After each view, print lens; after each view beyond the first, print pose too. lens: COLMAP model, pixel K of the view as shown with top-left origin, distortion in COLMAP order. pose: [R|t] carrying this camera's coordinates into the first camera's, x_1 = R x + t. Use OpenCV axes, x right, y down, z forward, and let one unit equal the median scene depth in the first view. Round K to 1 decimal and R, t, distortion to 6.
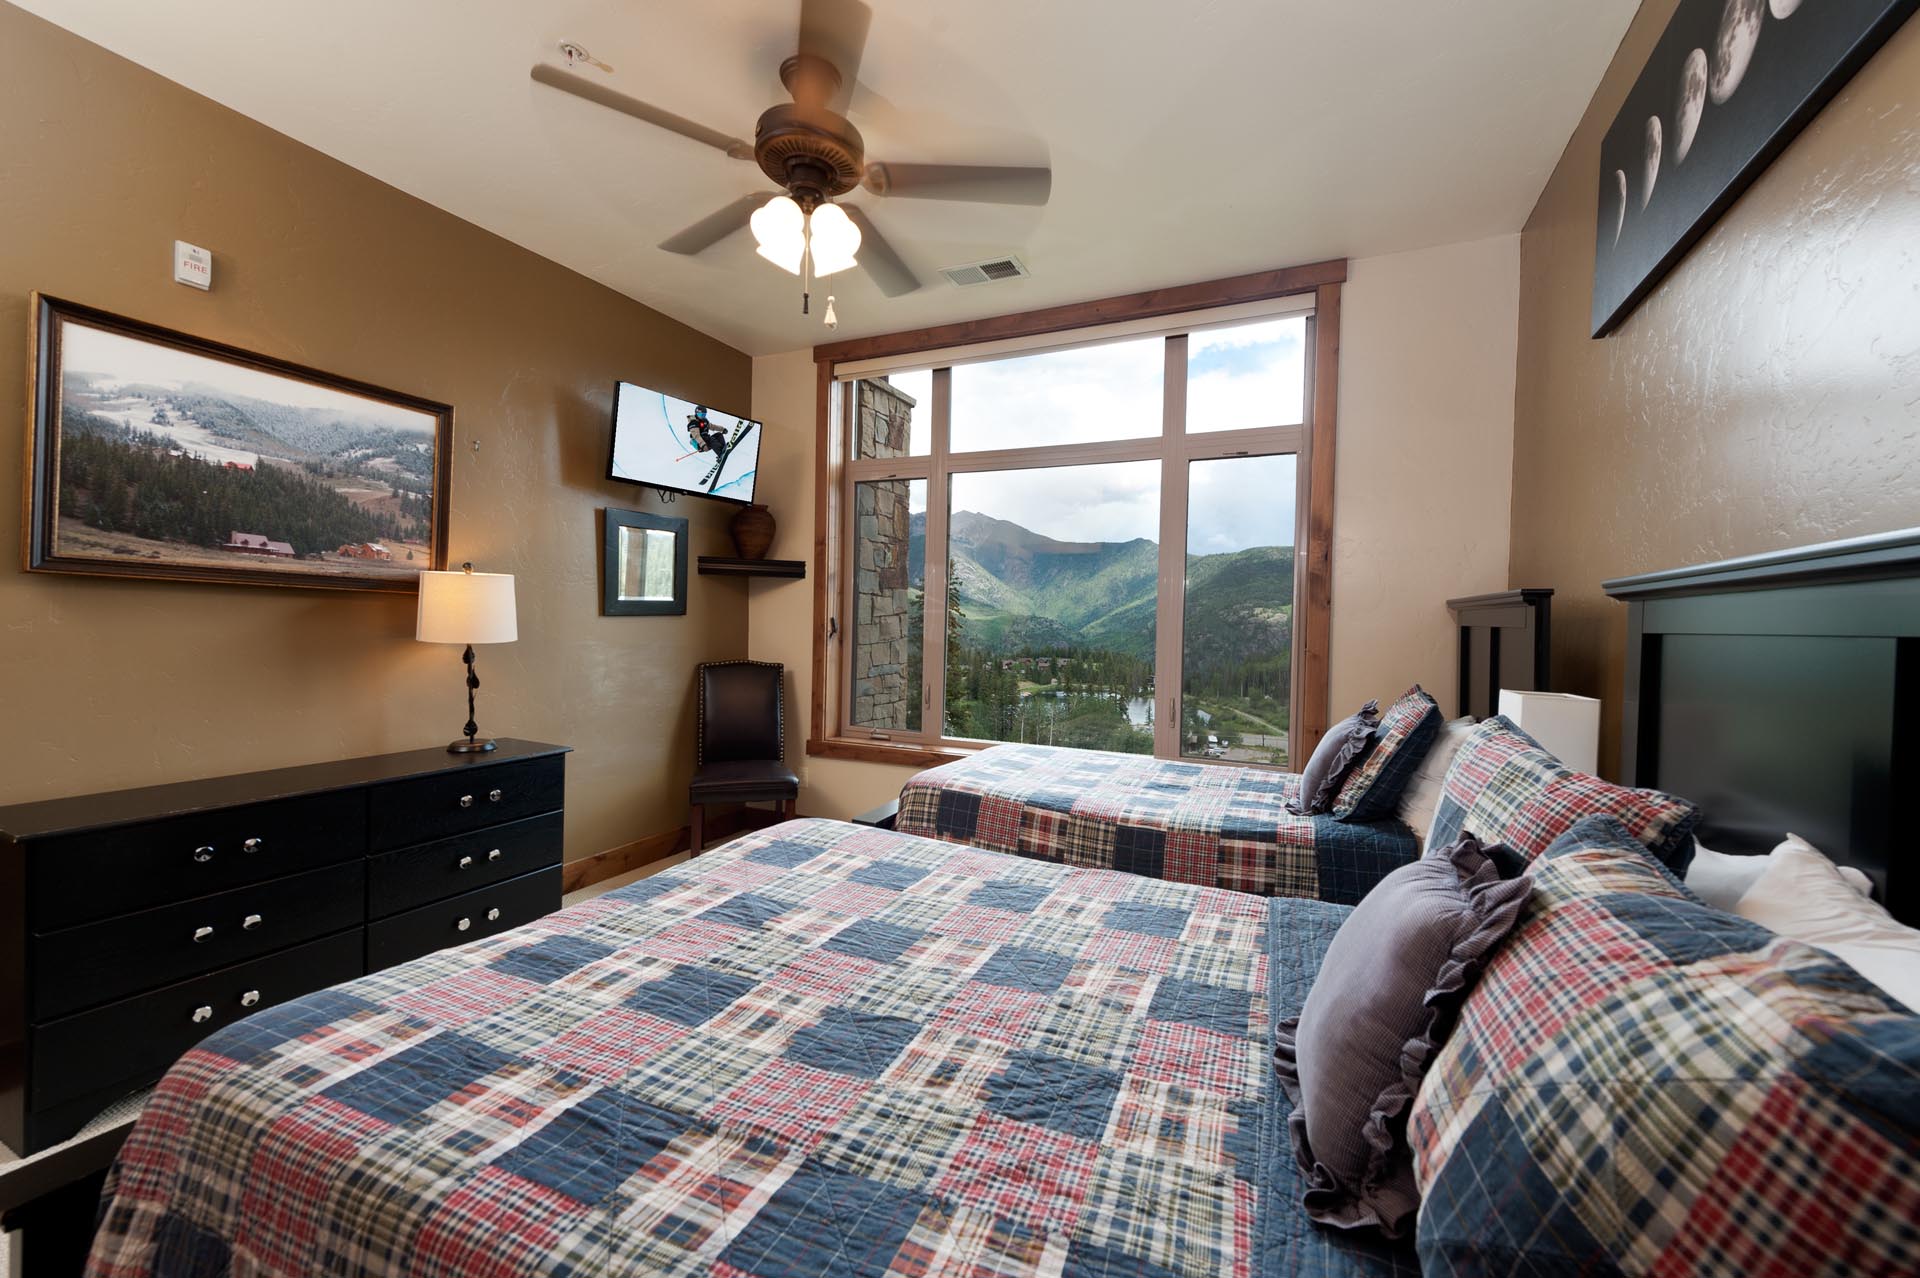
lens RADIAL K [[755.5, 0, 963.3], [0, 755.5, 618.5], [0, 0, 1]] dist [0.019990, -0.000771]
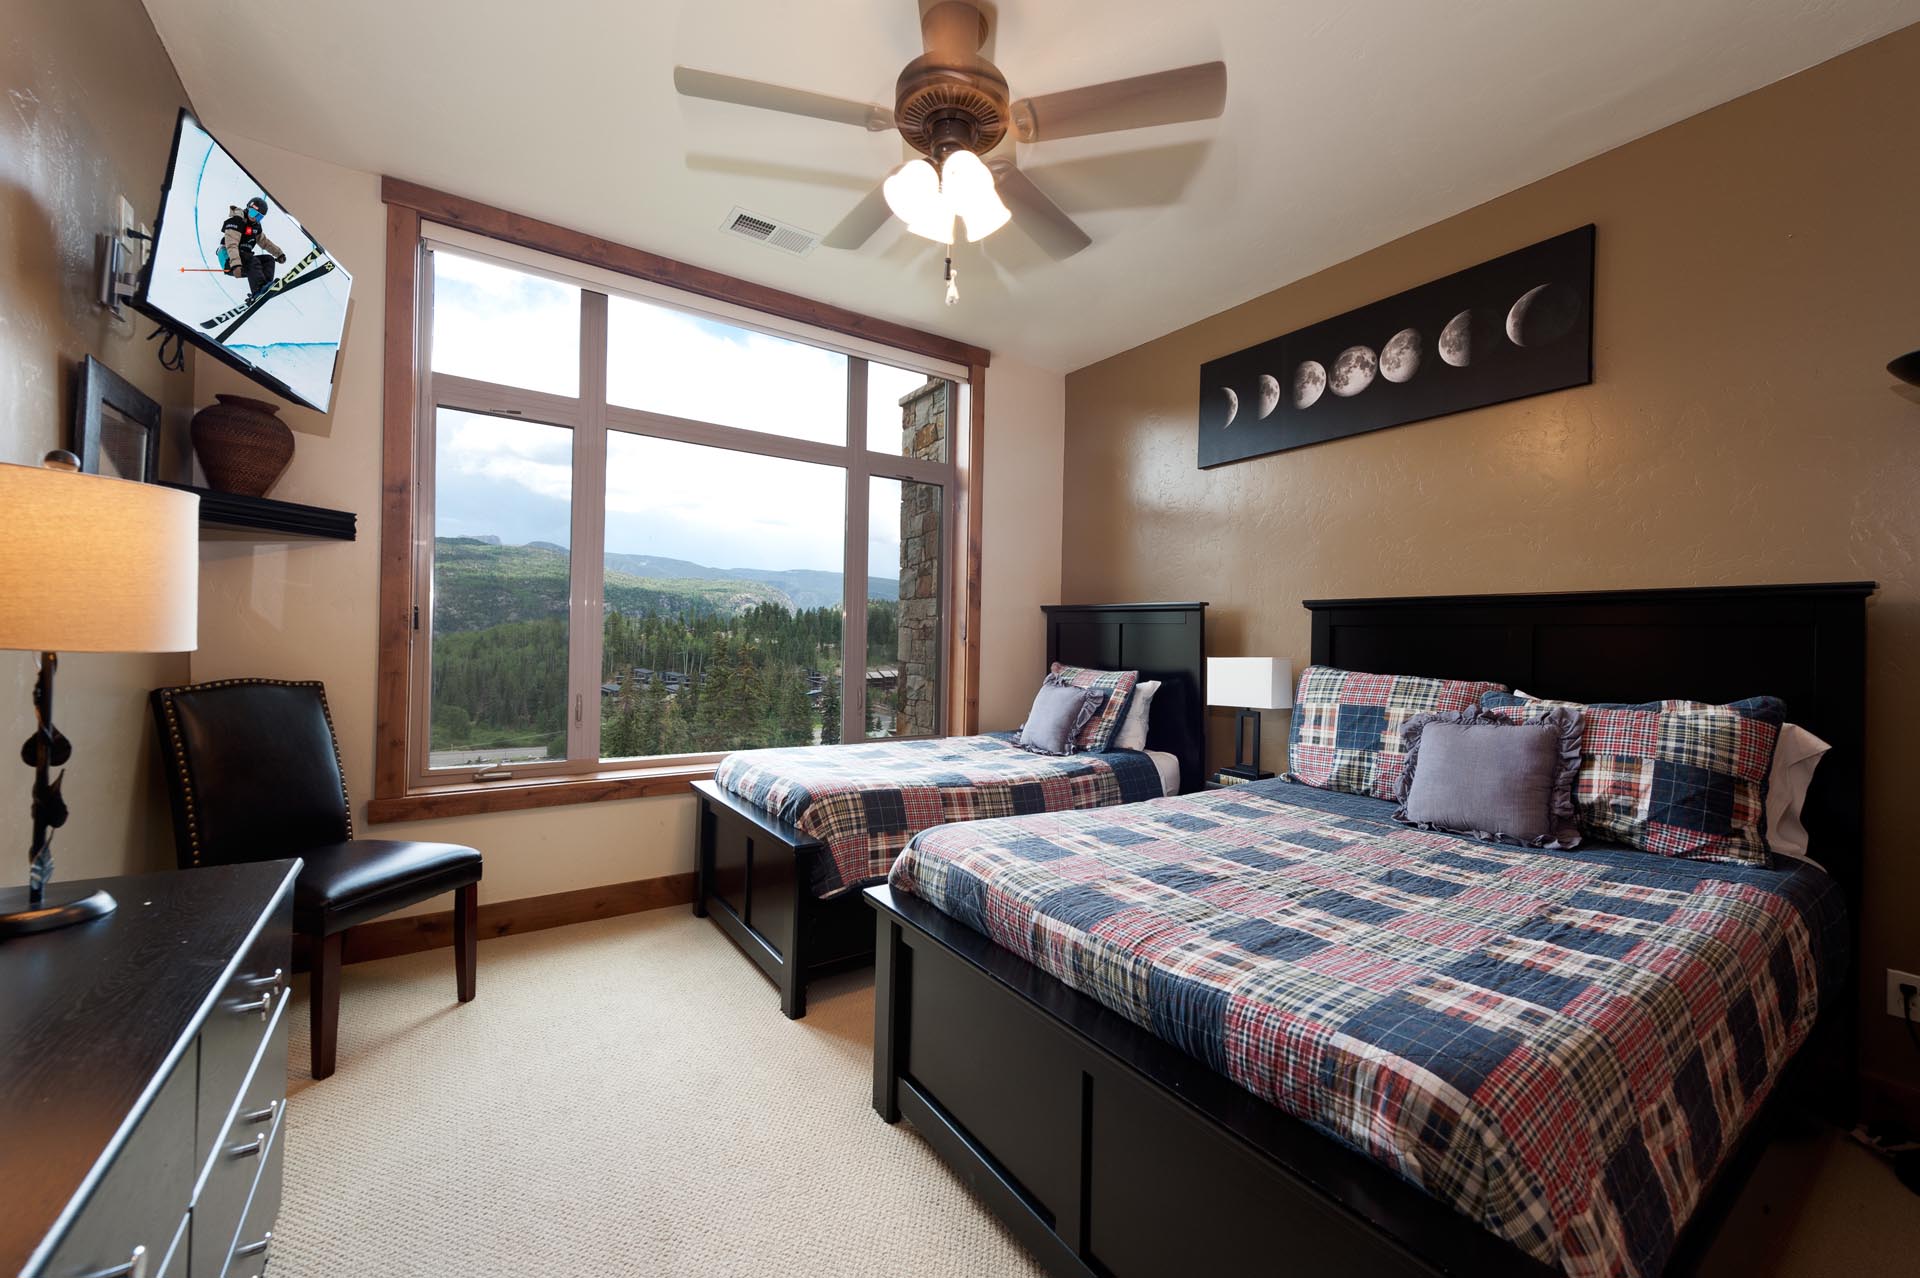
lens RADIAL K [[755.5, 0, 964.8], [0, 755.5, 638.4], [0, 0, 1]] dist [0.019990, -0.000771]
pose [[0.497568, -0.007713, 0.867390, -1.495251], [-0.012904, 0.999784, 0.016292, 0.030360], [-0.867329, -0.019299, 0.497361, 0.793627]]
